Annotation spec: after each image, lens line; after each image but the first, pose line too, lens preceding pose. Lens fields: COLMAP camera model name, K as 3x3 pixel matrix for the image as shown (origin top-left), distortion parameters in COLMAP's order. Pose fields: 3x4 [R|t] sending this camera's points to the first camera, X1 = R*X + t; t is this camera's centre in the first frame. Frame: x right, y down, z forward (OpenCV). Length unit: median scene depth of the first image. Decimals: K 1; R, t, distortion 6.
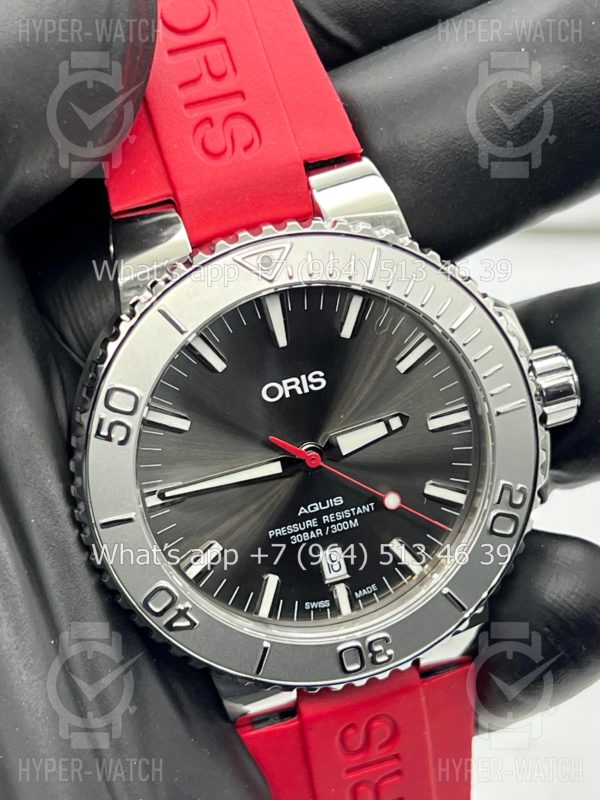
lens RADIAL K [[1903.9, 0, 300.9], [0, 1903.9, 395.2], [0, 0, 1]] dist [0.211780, 0.000000]
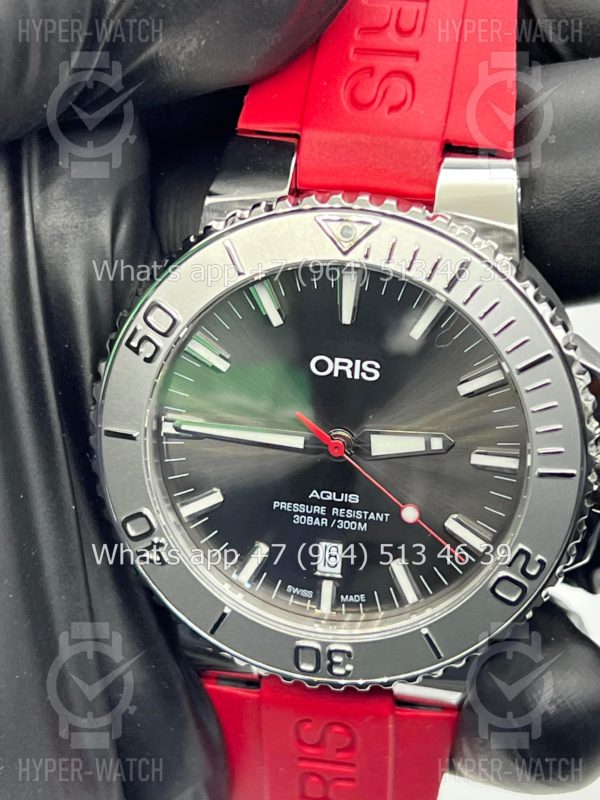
lens RADIAL K [[1903.9, 0, 297.2], [0, 1903.9, 408.8], [0, 0, 1]] dist [0.211780, 0.000000]
pose [[0.897221, 0.358085, -0.258398, 0.222485], [-0.337737, 0.933449, 0.120856, -0.090287], [0.284478, -0.021164, 0.958449, 0.094143]]
